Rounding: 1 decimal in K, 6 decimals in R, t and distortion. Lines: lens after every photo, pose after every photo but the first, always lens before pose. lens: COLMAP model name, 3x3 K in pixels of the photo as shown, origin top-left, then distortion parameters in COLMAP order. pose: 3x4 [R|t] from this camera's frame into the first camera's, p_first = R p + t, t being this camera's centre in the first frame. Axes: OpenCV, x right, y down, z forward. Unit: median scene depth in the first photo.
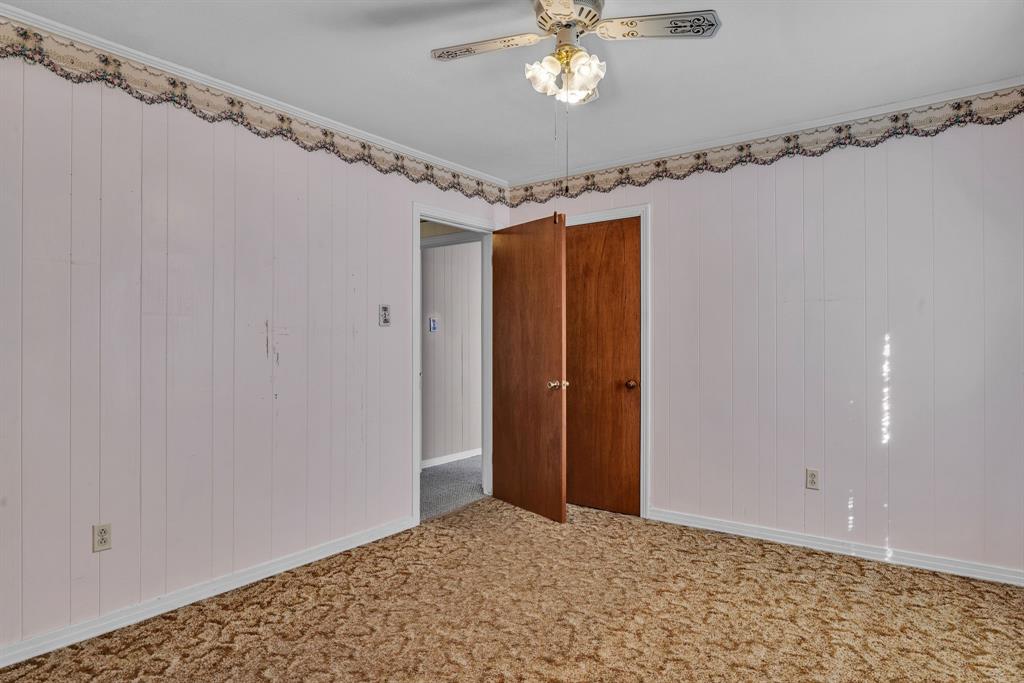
lens RADIAL K [[569.9, 0, 519.7], [0, 569.9, 344.5], [0, 0, 1]] dist [-0.019467, 0.006419]
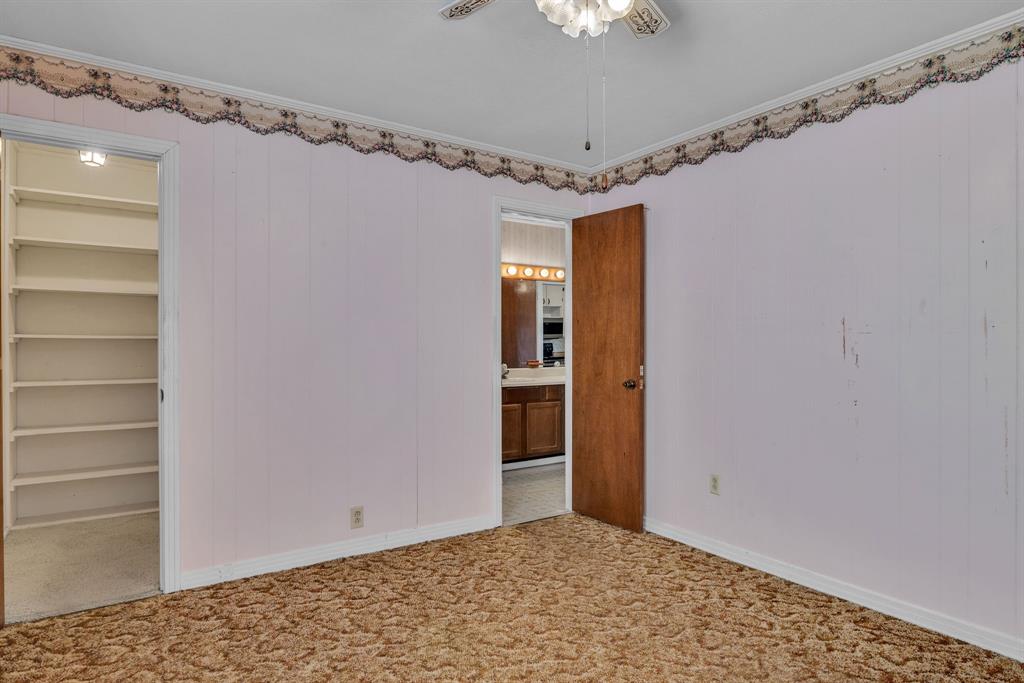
lens RADIAL K [[569.9, 0, 517.3], [0, 569.9, 339.1], [0, 0, 1]] dist [-0.019467, 0.006419]
pose [[-0.313216, -0.003046, -0.949677, 0.664228], [0.003126, 0.999986, -0.004239, -0.008032], [0.949677, -0.004296, -0.313202, 0.889331]]
